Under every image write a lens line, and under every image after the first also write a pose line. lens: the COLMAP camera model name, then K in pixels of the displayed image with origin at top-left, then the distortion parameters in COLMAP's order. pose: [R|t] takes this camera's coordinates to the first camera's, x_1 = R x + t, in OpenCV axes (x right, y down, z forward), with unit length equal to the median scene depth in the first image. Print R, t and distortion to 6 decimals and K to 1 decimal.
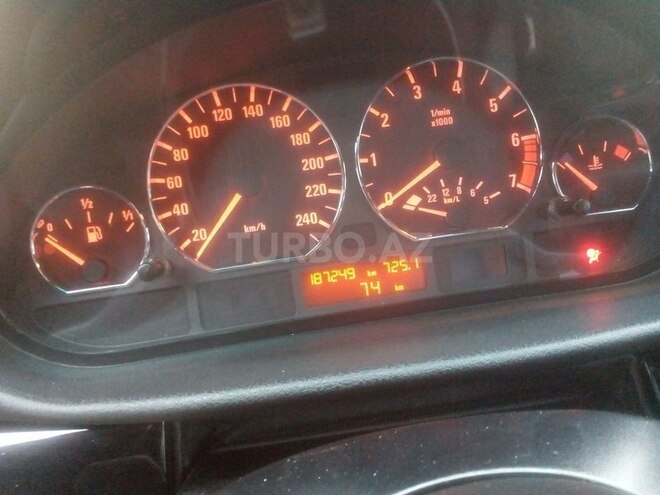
lens RADIAL K [[518.7, 0, 329.6], [0, 518.7, 246.5], [0, 0, 1]] dist [0.004415, -0.008488]
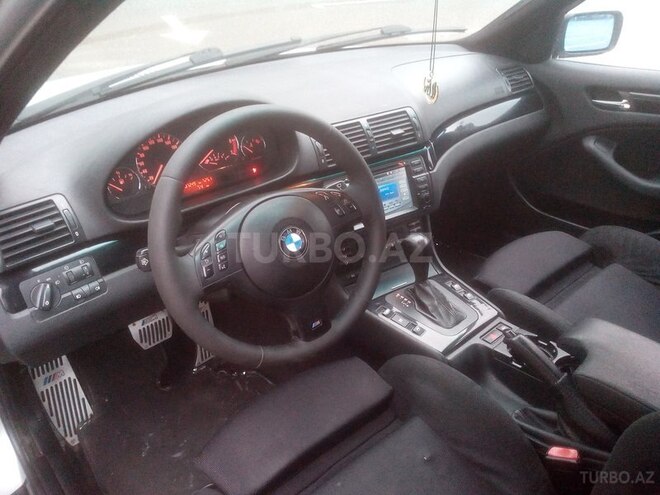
lens RADIAL K [[518.7, 0, 328.5], [0, 518.7, 246.9], [0, 0, 1]] dist [0.004415, -0.008488]
pose [[0.818717, -0.203417, 0.536958, -1.212383], [0.154998, 0.978724, 0.134442, 0.141970], [-0.552882, -0.026842, 0.832827, -2.493097]]
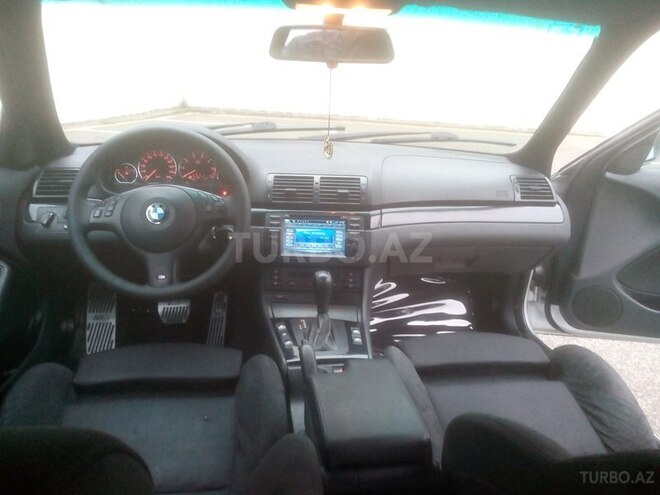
lens RADIAL K [[518.7, 0, 330.1], [0, 518.7, 248.7], [0, 0, 1]] dist [0.004415, -0.008488]
pose [[0.984168, 0.139490, 0.109344, 1.091558], [-0.127341, 0.985608, -0.111178, 1.038121], [-0.123279, 0.095494, 0.987767, -4.310830]]
